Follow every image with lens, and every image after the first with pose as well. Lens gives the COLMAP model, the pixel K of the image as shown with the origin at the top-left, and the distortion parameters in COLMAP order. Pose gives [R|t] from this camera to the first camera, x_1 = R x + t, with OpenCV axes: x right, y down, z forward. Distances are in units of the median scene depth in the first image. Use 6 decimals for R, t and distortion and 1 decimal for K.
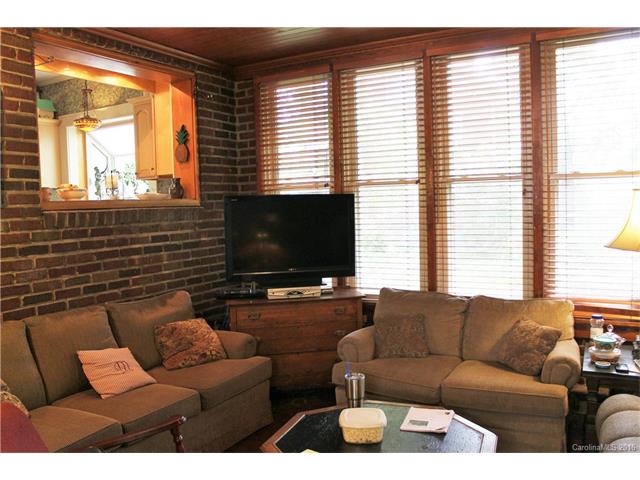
lens RADIAL K [[561.9, 0, 320.0], [0, 561.9, 240.0], [0, 0, 1]] dist [-0.159540, 0.165203]
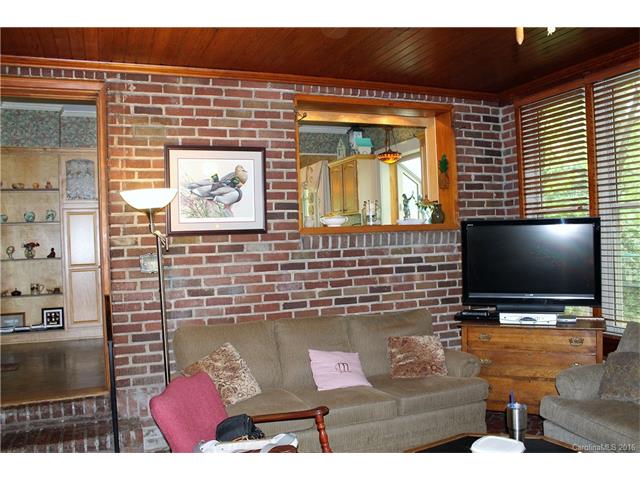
lens RADIAL K [[561.9, 0, 320.0], [0, 561.9, 240.0], [0, 0, 1]] dist [-0.159540, 0.165203]
pose [[0.777201, 0.006258, -0.629222, 0.277550], [-0.029334, 0.999224, -0.026295, -0.007831], [0.628569, 0.038894, 0.776781, 0.019123]]
